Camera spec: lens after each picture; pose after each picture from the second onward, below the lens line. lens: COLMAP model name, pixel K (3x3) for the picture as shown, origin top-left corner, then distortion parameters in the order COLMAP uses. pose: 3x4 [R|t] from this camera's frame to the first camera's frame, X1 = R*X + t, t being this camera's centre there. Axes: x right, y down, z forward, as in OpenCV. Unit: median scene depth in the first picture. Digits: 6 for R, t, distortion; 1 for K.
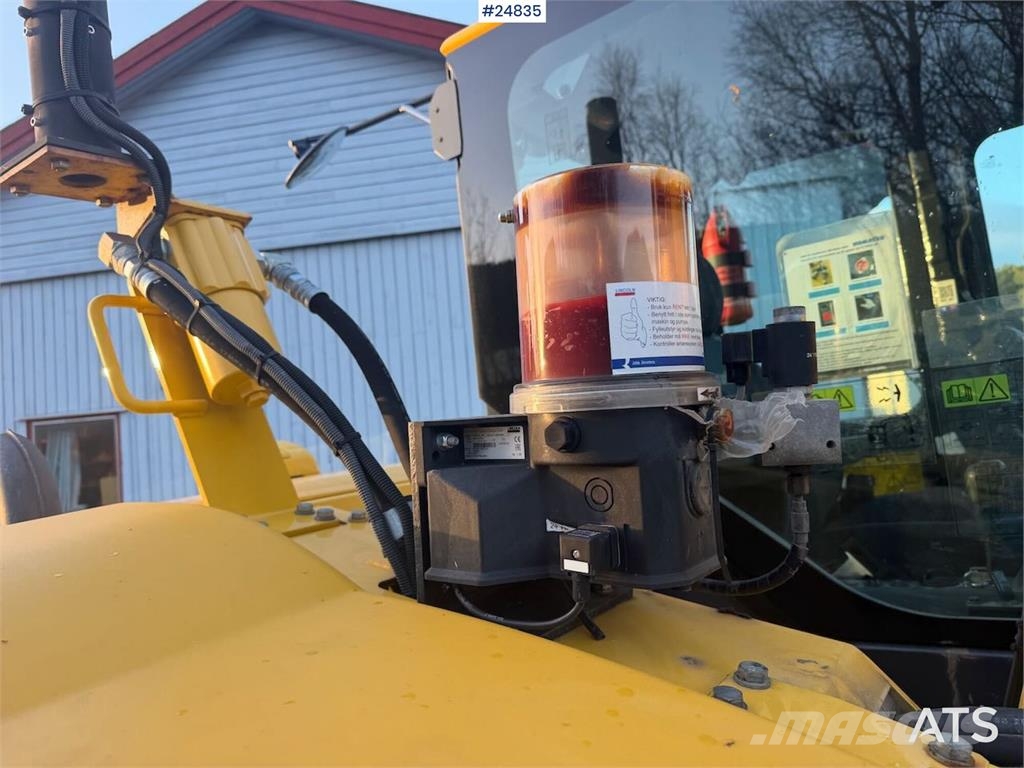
lens RADIAL K [[743.9, 0, 511.9], [0, 743.9, 382.8], [0, 0, 1]] dist [0.027991, -0.029924]
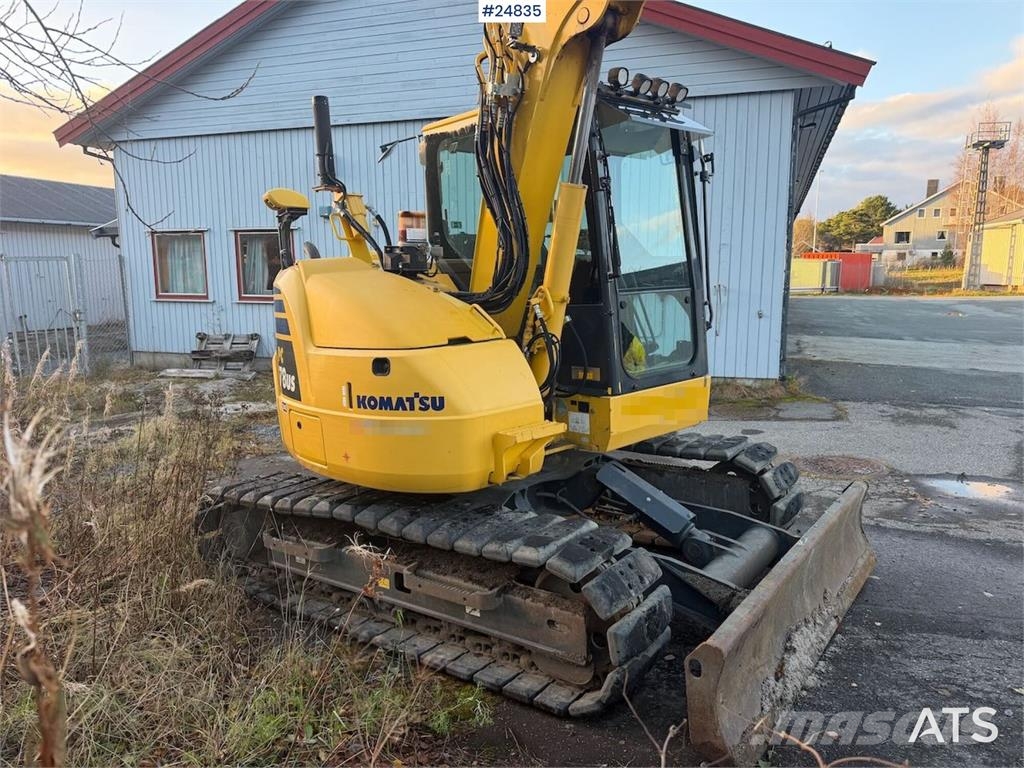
lens RADIAL K [[743.9, 0, 513.7], [0, 743.9, 385.0], [0, 0, 1]] dist [0.027991, -0.029924]
pose [[0.983684, 0.094959, -0.152802, 1.371044], [-0.058058, 0.971466, 0.229962, -0.216350], [0.170278, -0.217338, 0.961129, -3.492182]]
